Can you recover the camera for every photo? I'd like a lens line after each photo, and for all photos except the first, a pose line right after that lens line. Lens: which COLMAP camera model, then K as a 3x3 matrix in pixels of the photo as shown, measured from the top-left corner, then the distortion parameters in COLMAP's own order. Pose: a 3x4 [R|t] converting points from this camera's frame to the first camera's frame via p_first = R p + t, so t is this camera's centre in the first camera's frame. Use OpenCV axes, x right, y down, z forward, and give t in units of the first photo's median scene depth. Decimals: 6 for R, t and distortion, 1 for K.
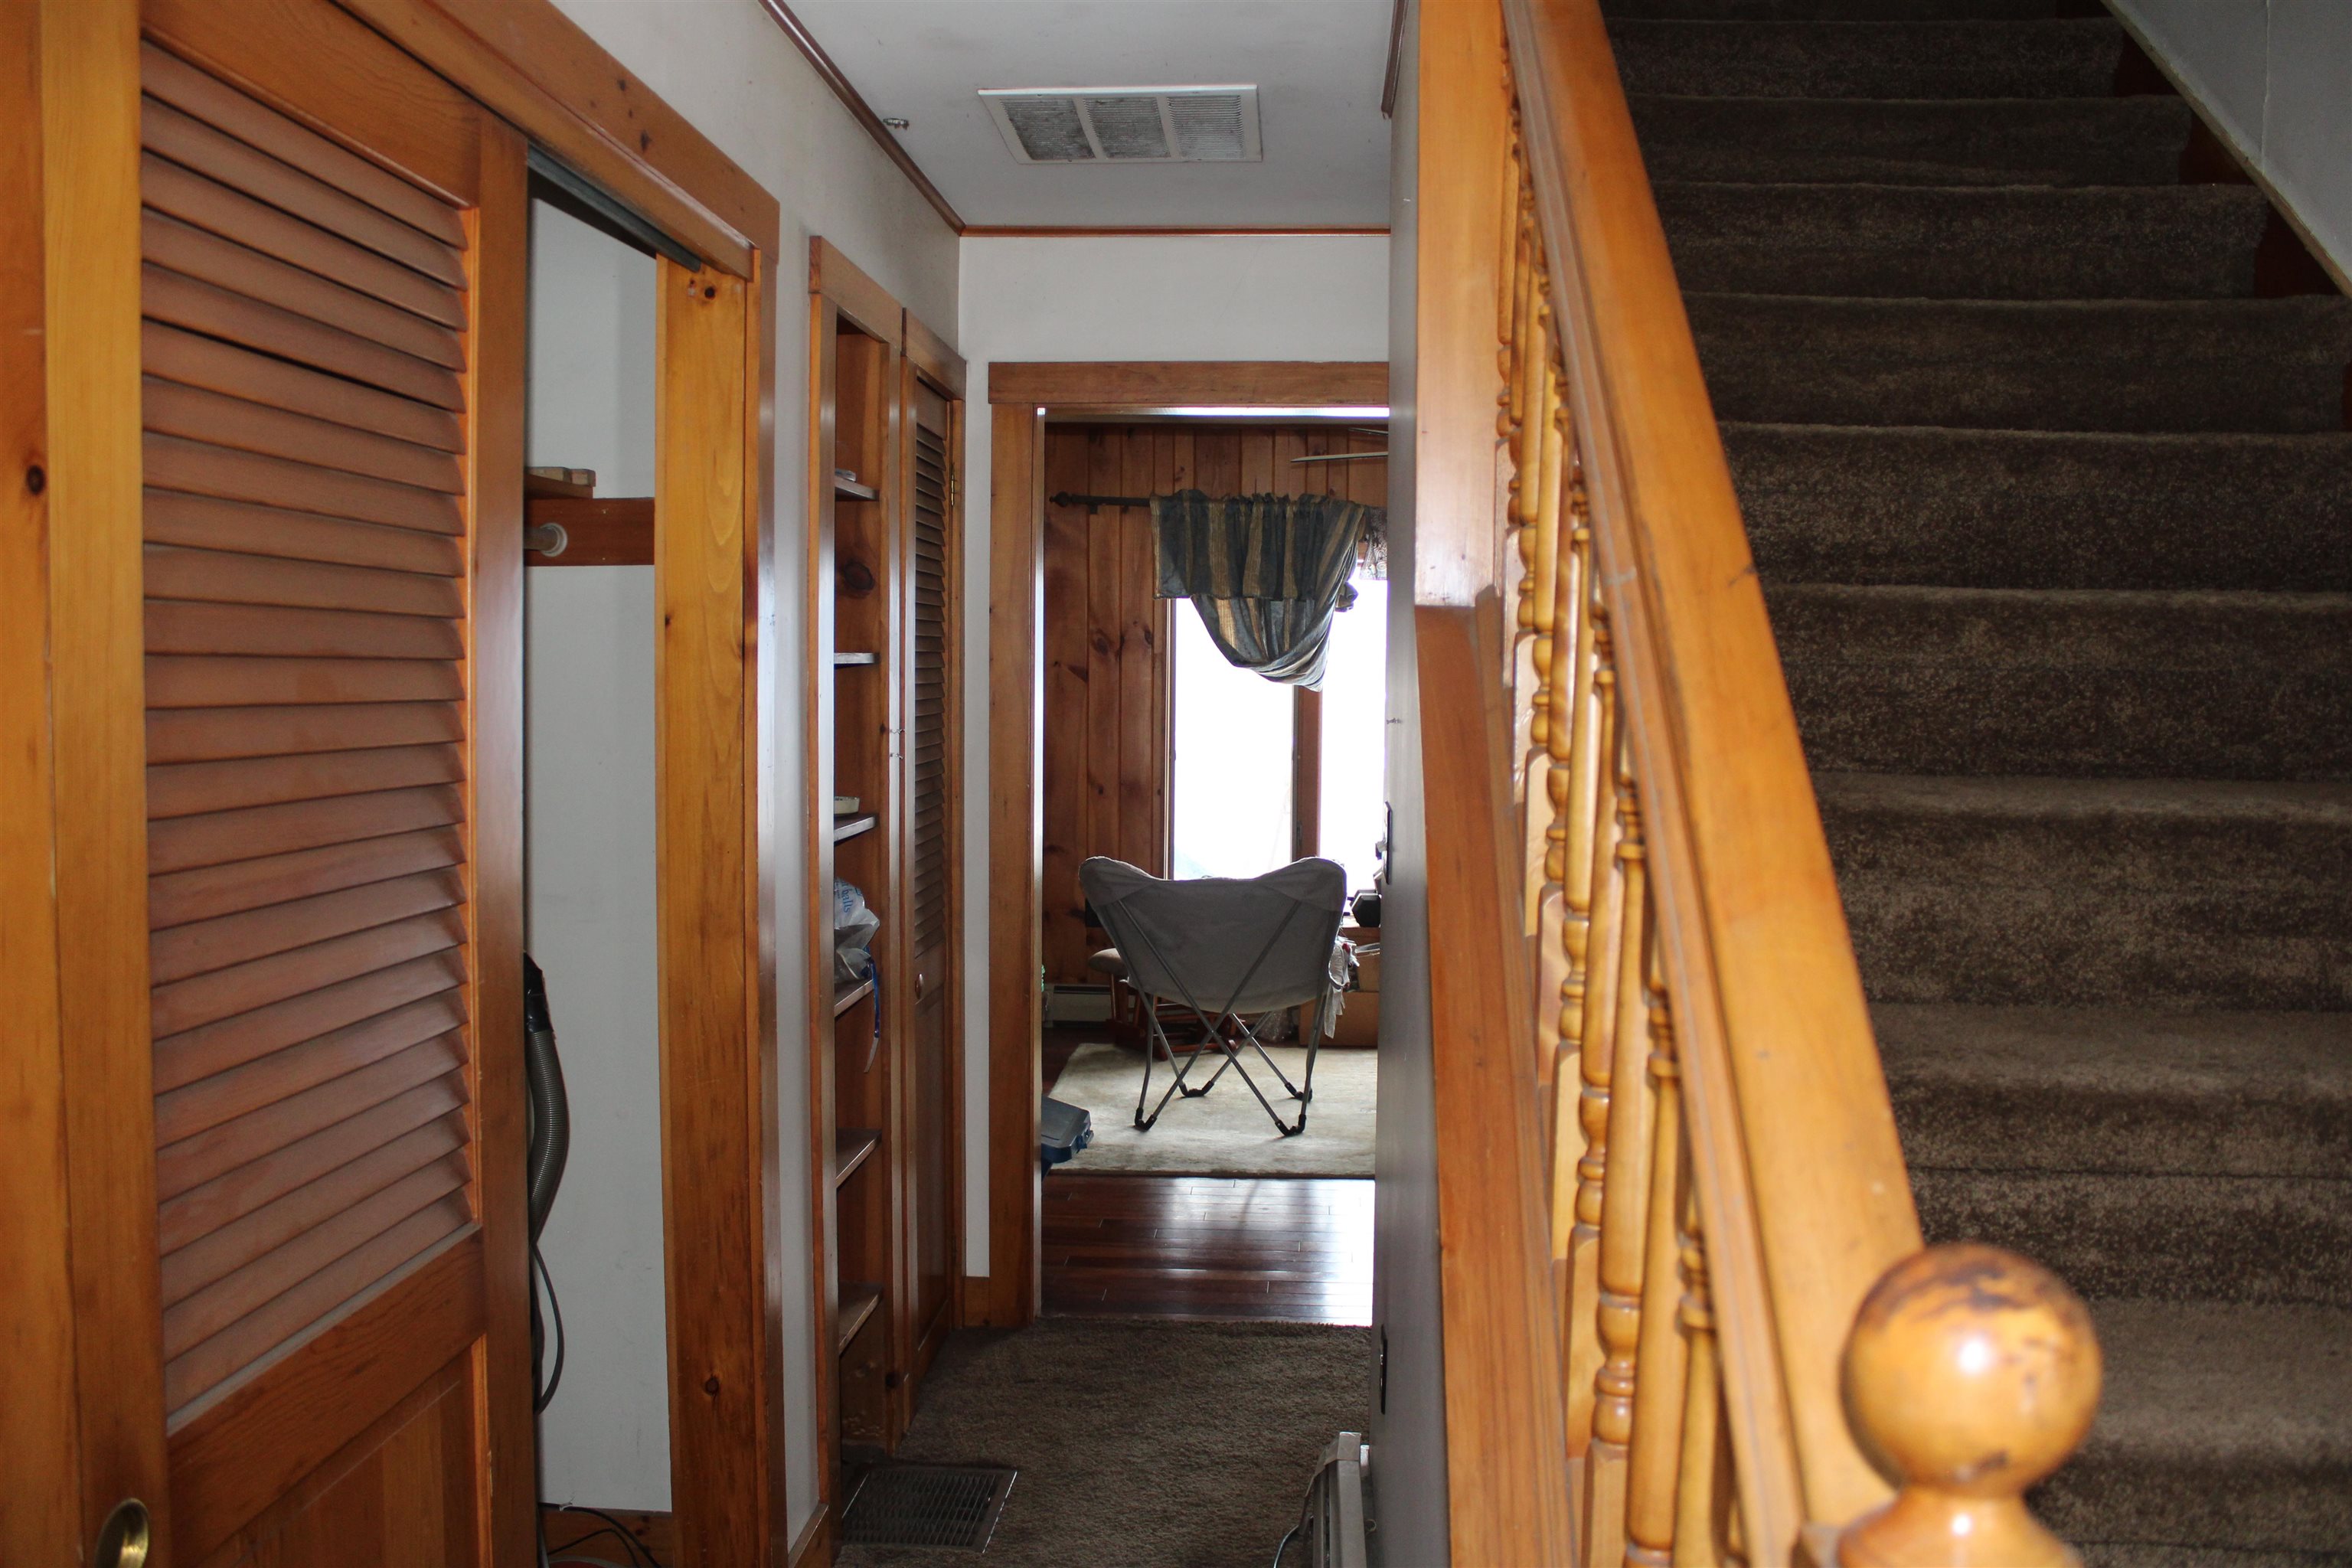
lens RADIAL K [[1928.3, 0, 1176.0], [0, 1928.3, 784.0], [0, 0, 1]] dist [-0.160400, 0.139669]
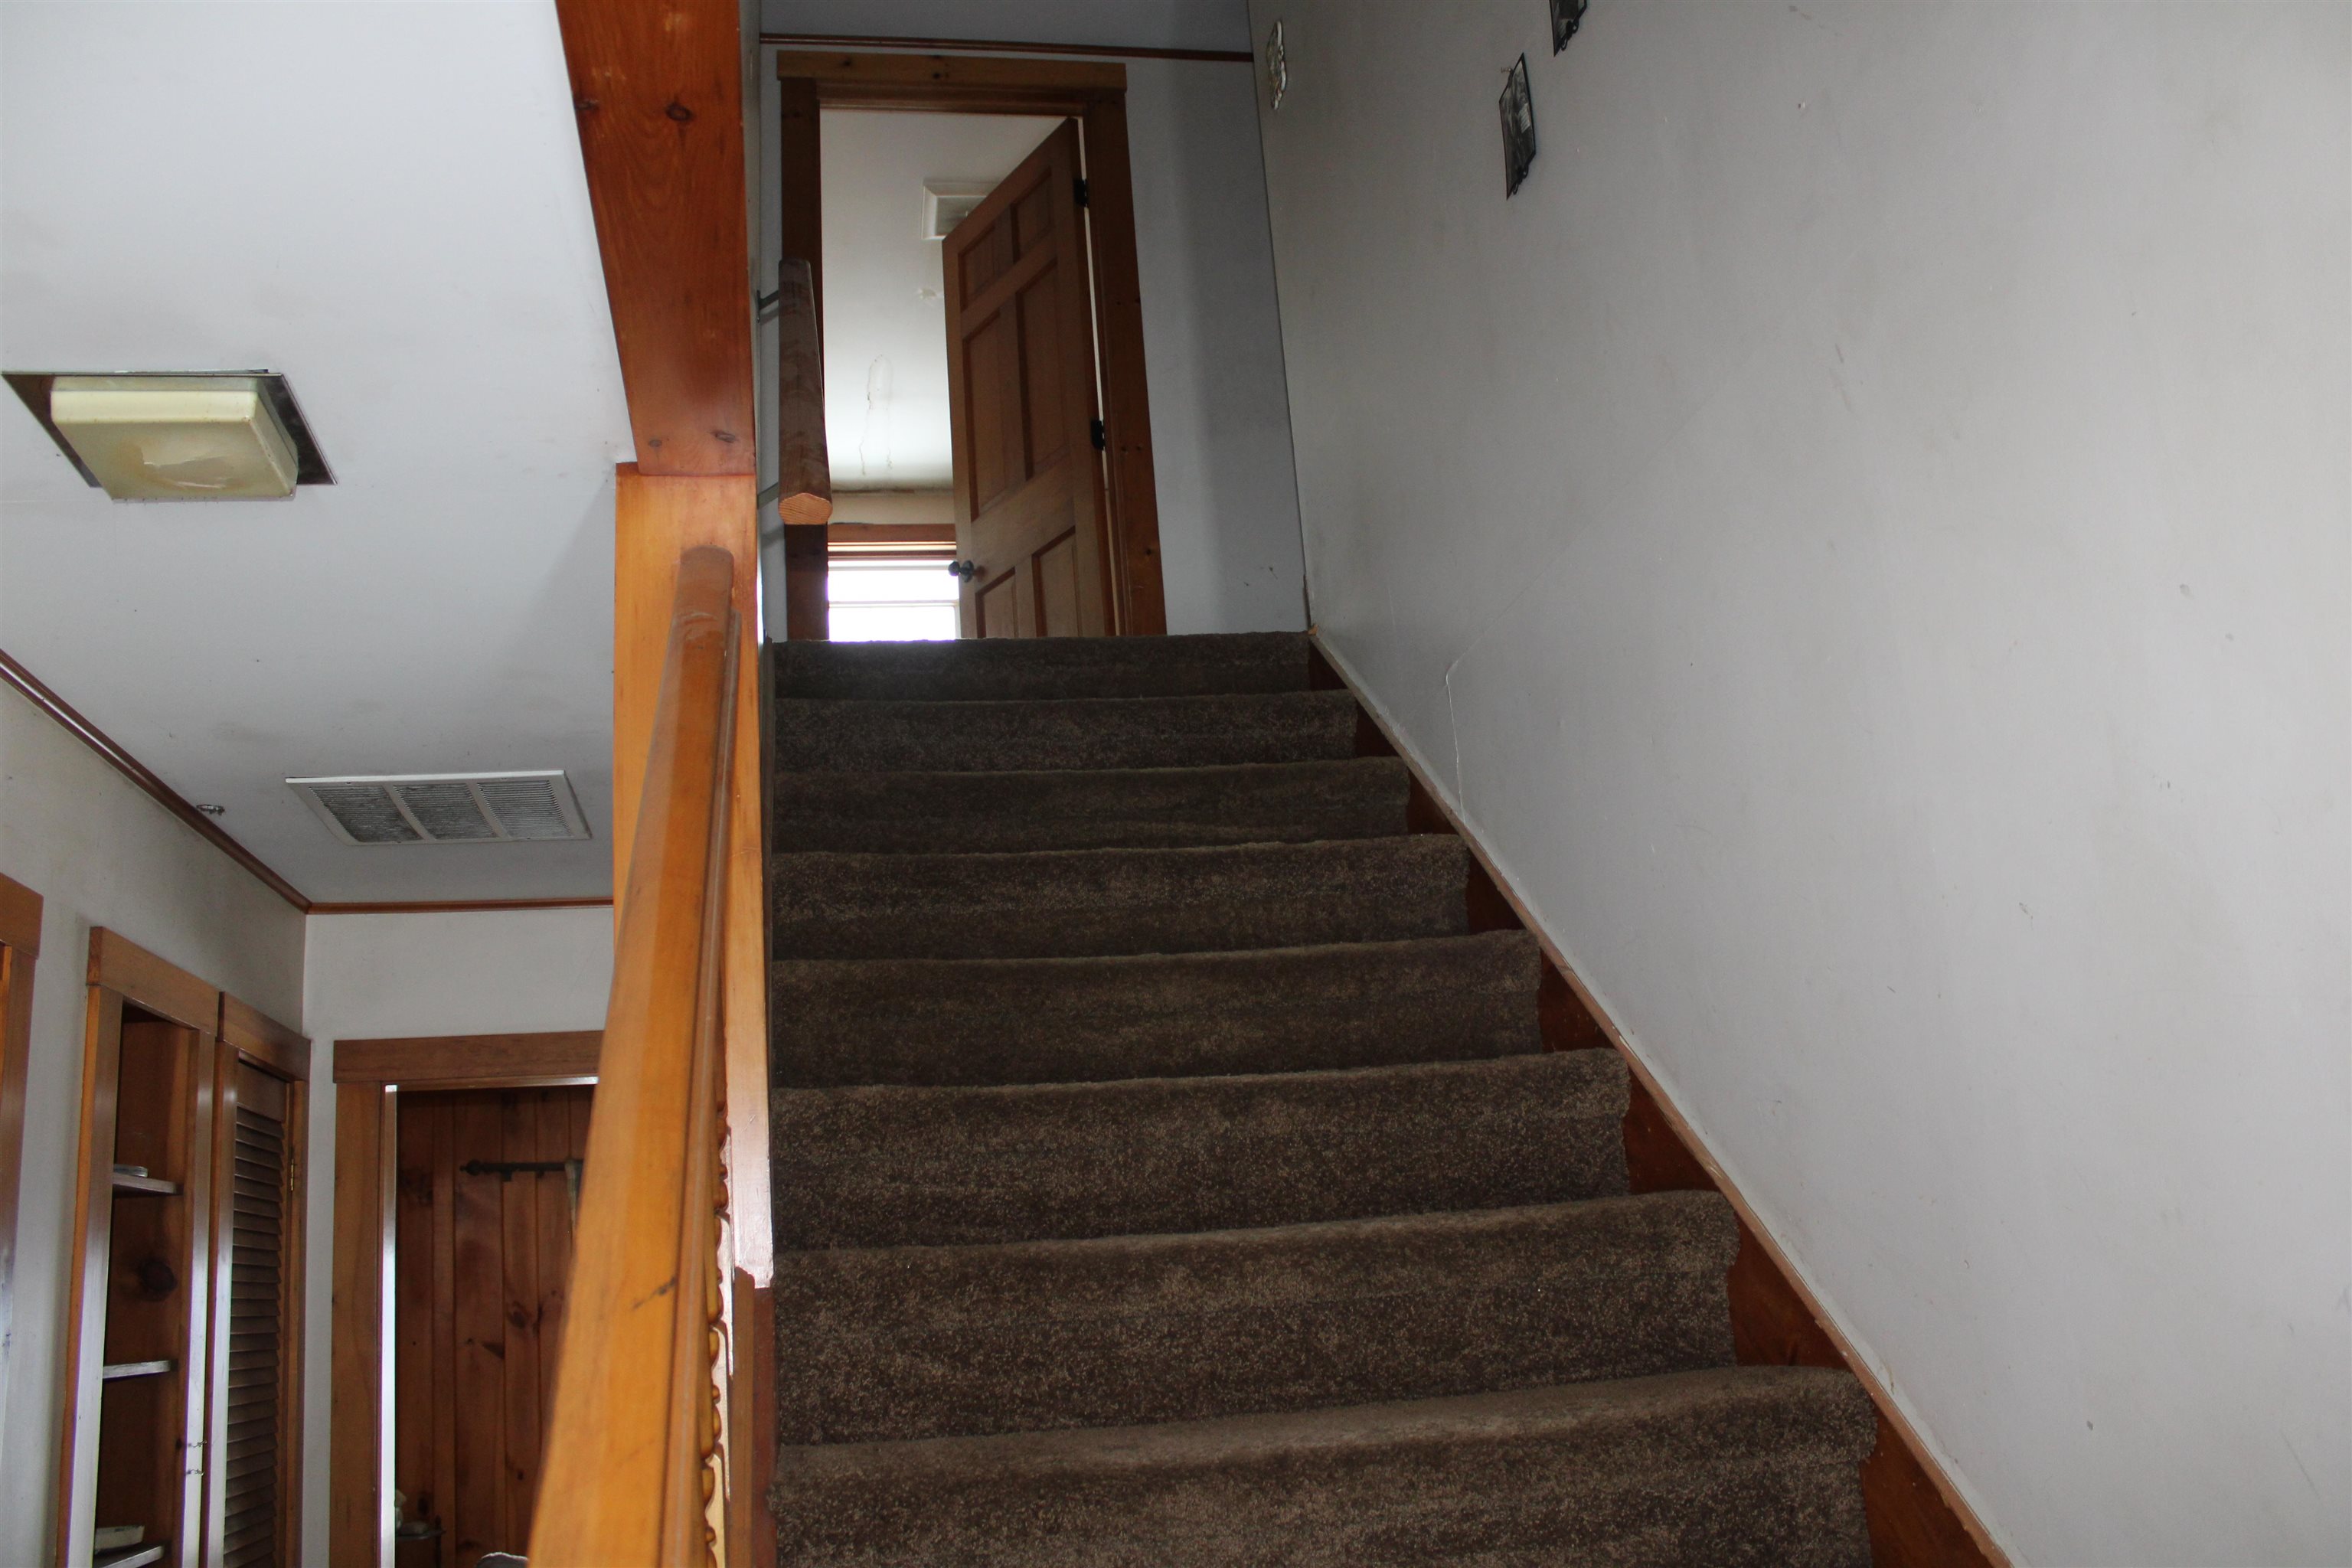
lens RADIAL K [[1928.3, 0, 1176.0], [0, 1928.3, 784.0], [0, 0, 1]] dist [-0.160400, 0.139669]
pose [[0.965637, -0.017300, 0.259320, 0.140324], [0.099796, 0.945973, -0.308506, -0.012763], [-0.239972, 0.323784, 0.915193, -0.042221]]
